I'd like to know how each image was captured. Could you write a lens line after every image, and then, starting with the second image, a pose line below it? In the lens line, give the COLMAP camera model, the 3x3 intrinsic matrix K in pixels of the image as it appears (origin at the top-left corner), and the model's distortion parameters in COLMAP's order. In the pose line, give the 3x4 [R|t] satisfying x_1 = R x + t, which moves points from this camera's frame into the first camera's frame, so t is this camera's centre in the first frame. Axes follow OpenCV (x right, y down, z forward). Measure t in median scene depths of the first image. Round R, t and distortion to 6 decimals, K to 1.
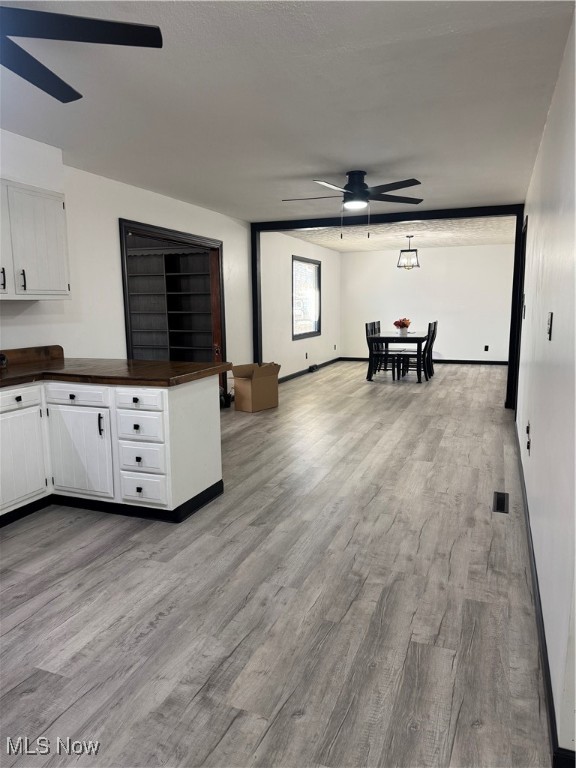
lens RADIAL K [[539.6, 0, 288.3], [0, 539.6, 379.8], [0, 0, 1]] dist [0.076154, -0.105623]
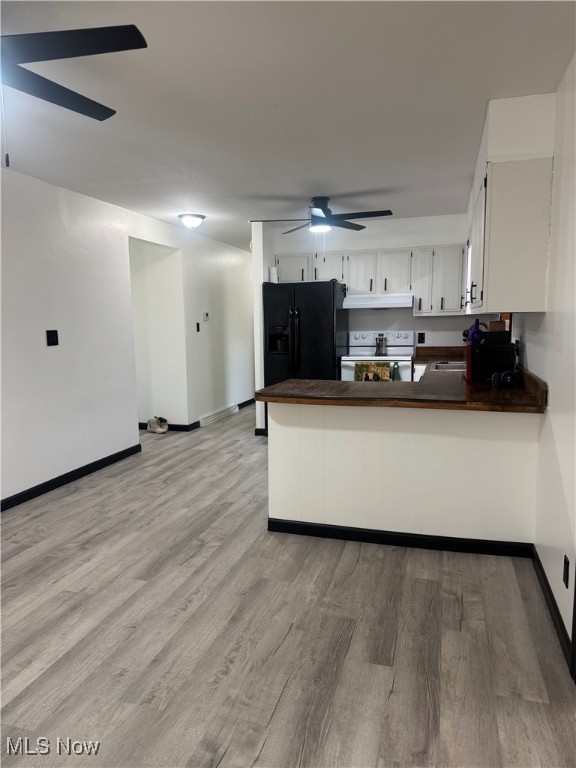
lens RADIAL K [[539.6, 0, 281.8], [0, 539.6, 377.0], [0, 0, 1]] dist [0.076154, -0.105623]
pose [[-0.997195, 0.026907, -0.069842, -0.110790], [0.009029, 0.969577, 0.244621, -0.328935], [0.074299, 0.243305, -0.967100, 2.298813]]
